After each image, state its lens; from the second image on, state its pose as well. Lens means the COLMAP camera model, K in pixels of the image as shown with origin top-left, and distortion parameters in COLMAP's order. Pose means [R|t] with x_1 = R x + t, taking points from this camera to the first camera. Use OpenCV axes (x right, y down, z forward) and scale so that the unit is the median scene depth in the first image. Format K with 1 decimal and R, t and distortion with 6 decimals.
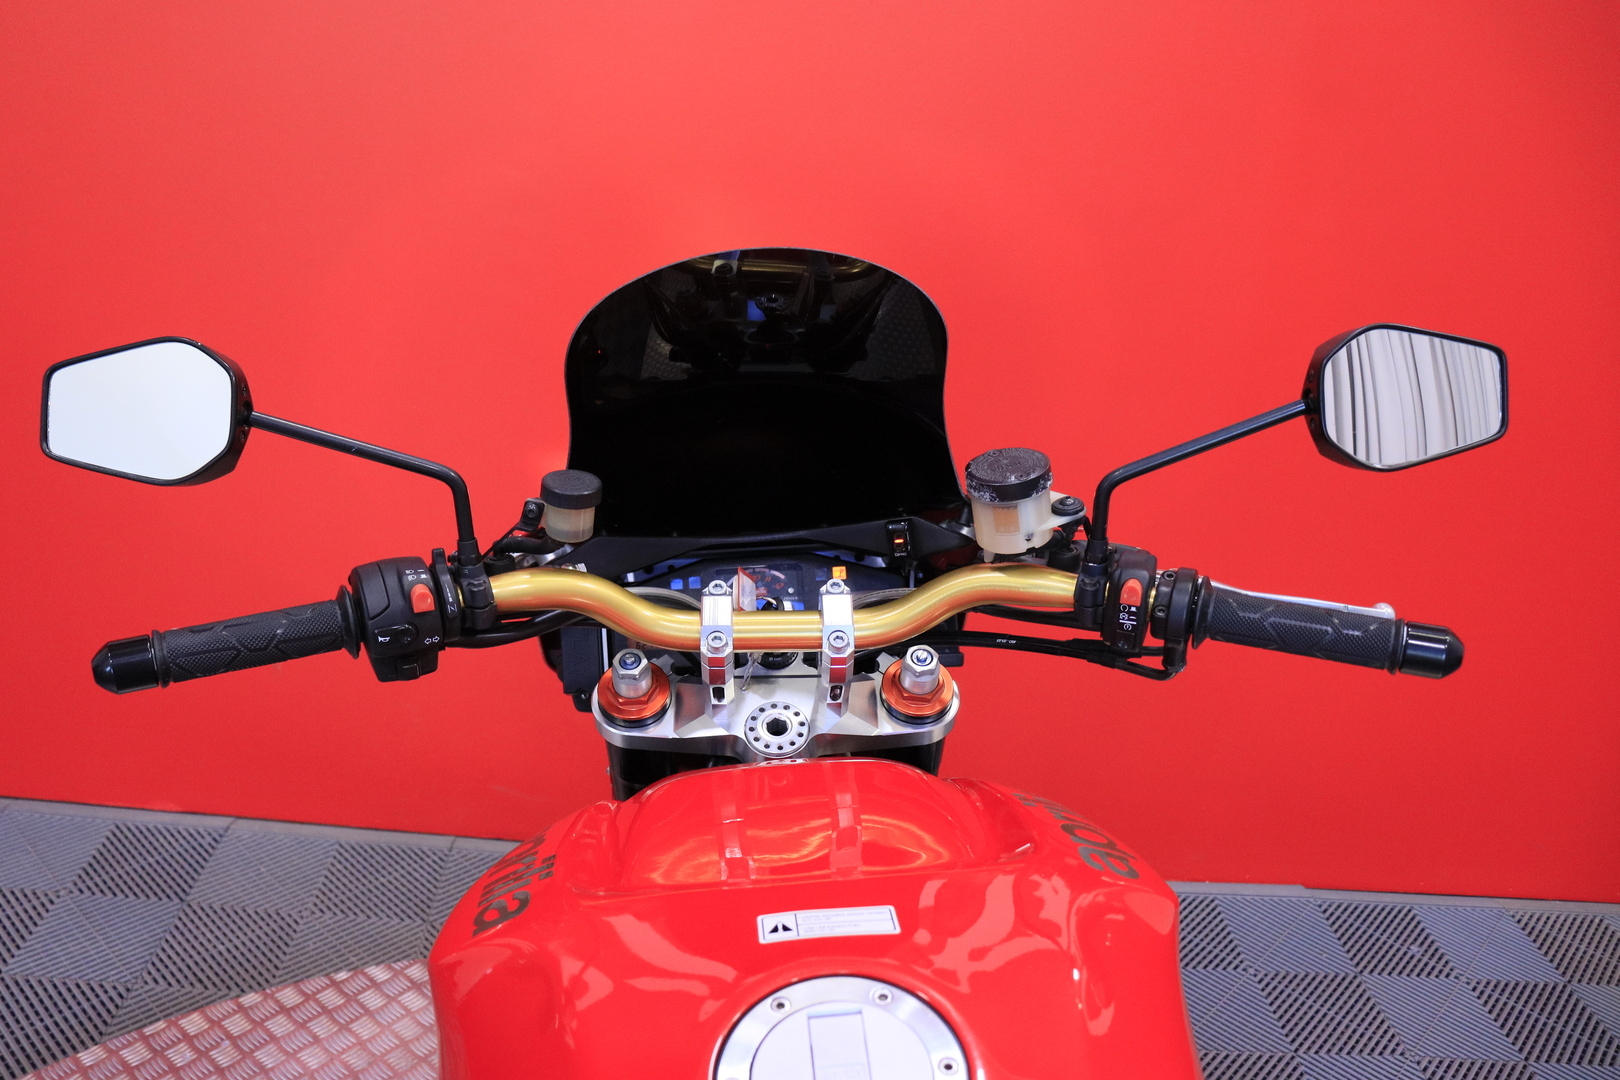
lens RADIAL K [[1329.4, 0, 811.4], [0, 1329.4, 500.9], [0, 0, 1]] dist [-0.010411, -0.003818]
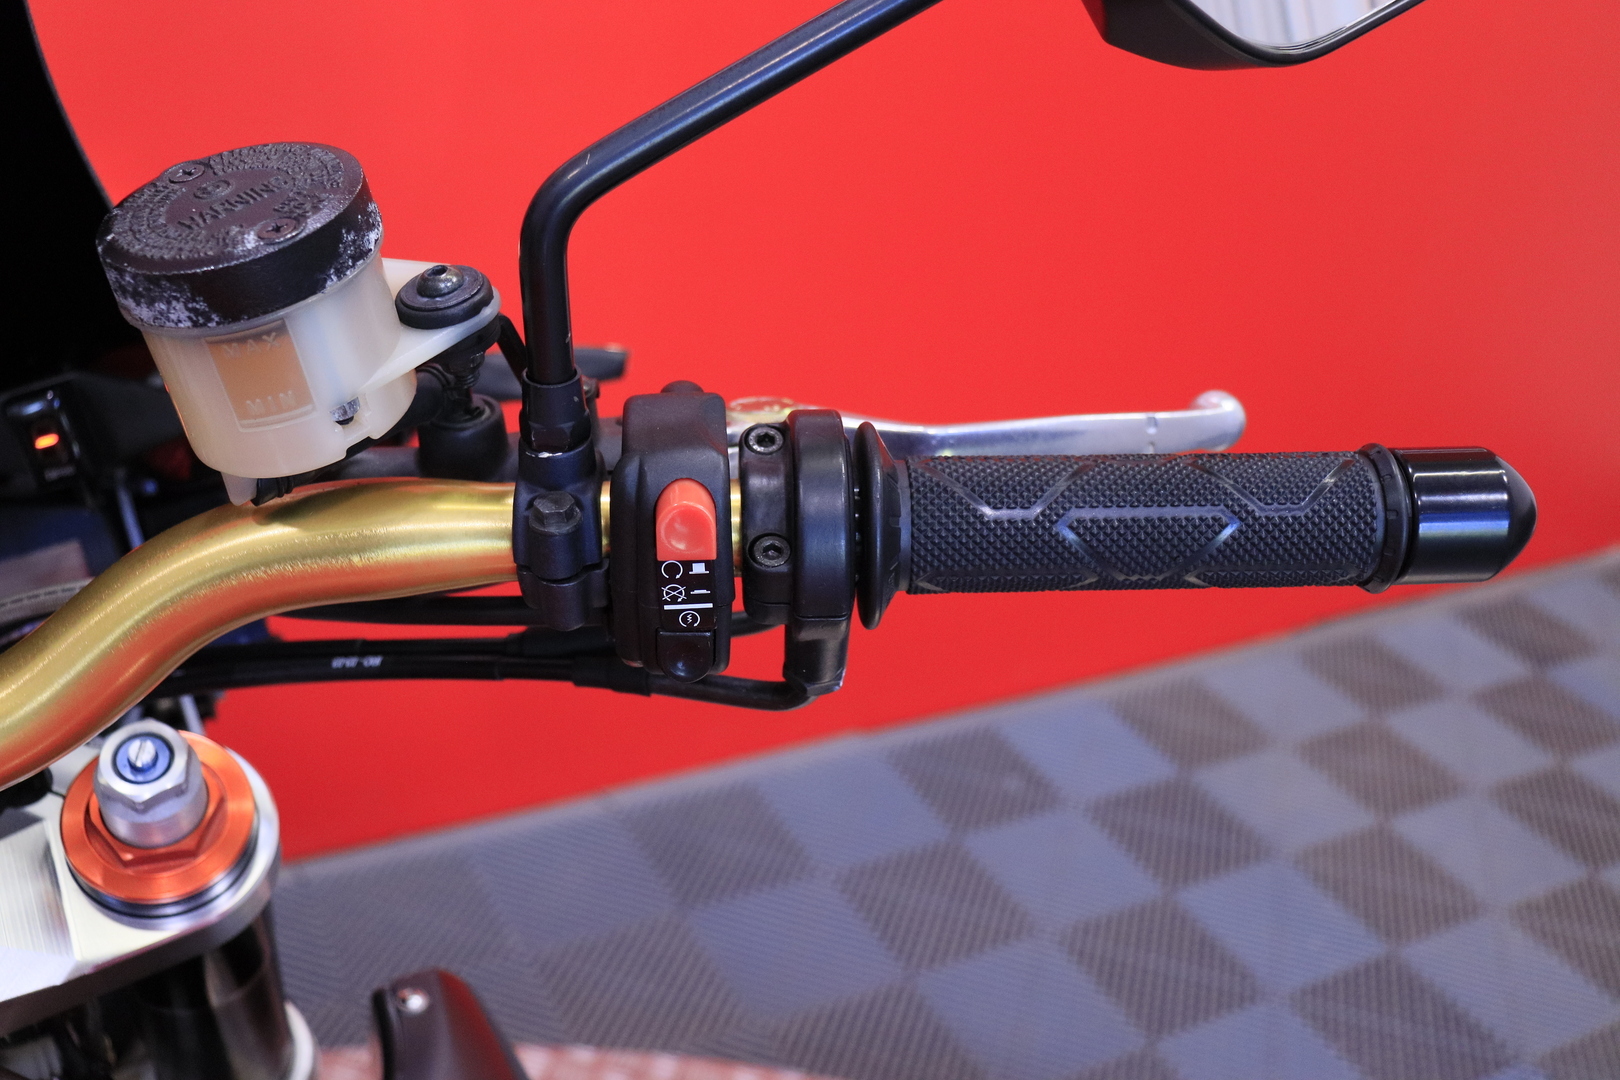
lens RADIAL K [[1731.0, 0, 810.0], [0, 1731.0, 540.0], [0, 0, 1]] dist [-0.108362, 0.268297]
pose [[0.905472, -0.226183, 0.359113, 0.094209], [0.164463, 0.967037, 0.194398, -0.004963], [-0.391245, -0.116961, 0.912824, 0.494302]]
